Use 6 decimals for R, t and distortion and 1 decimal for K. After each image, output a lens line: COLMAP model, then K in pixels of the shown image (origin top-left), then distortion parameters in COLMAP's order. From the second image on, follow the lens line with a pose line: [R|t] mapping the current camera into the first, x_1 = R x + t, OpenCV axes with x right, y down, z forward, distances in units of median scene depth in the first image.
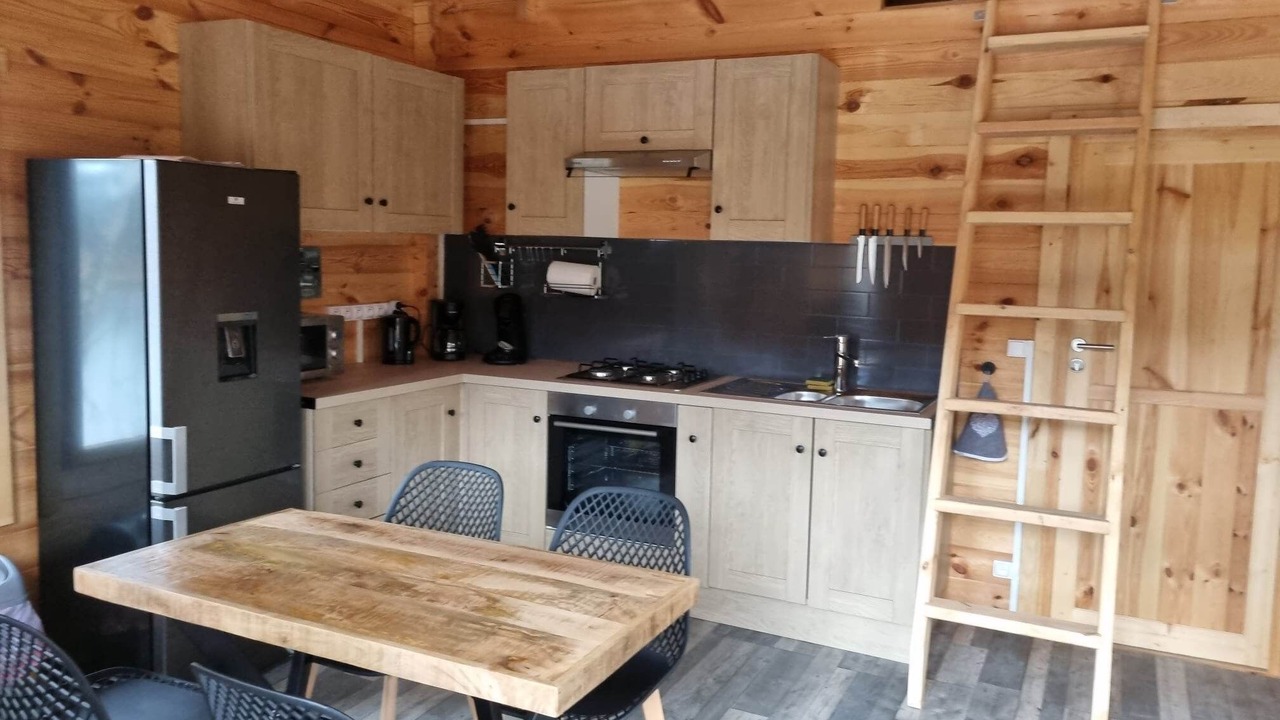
lens RADIAL K [[950.8, 0, 665.1], [0, 950.8, 342.0], [0, 0, 1]] dist [0.042220, -0.009688]
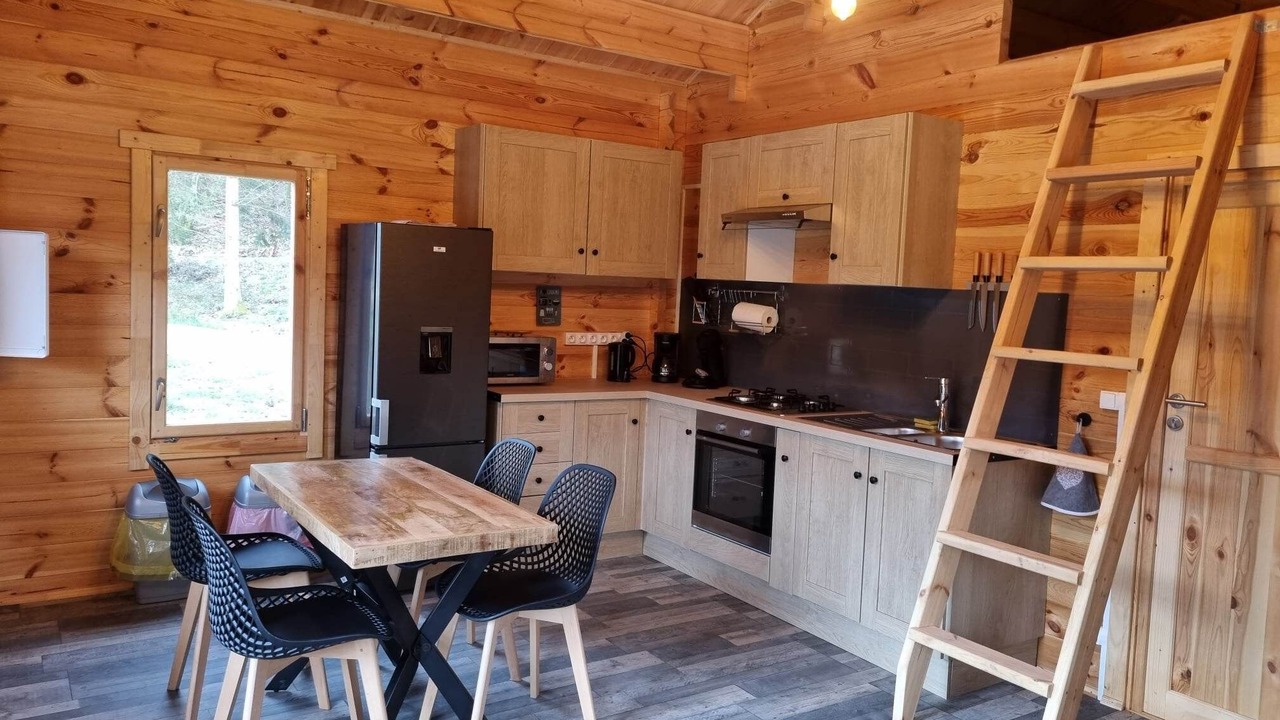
lens RADIAL K [[950.8, 0, 665.1], [0, 950.8, 342.0], [0, 0, 1]] dist [0.042220, -0.009688]
pose [[0.864832, 0.043338, -0.500187, 0.447243], [-0.073293, 0.996492, -0.040384, 0.019729], [0.496683, 0.071586, 0.864975, -0.051805]]
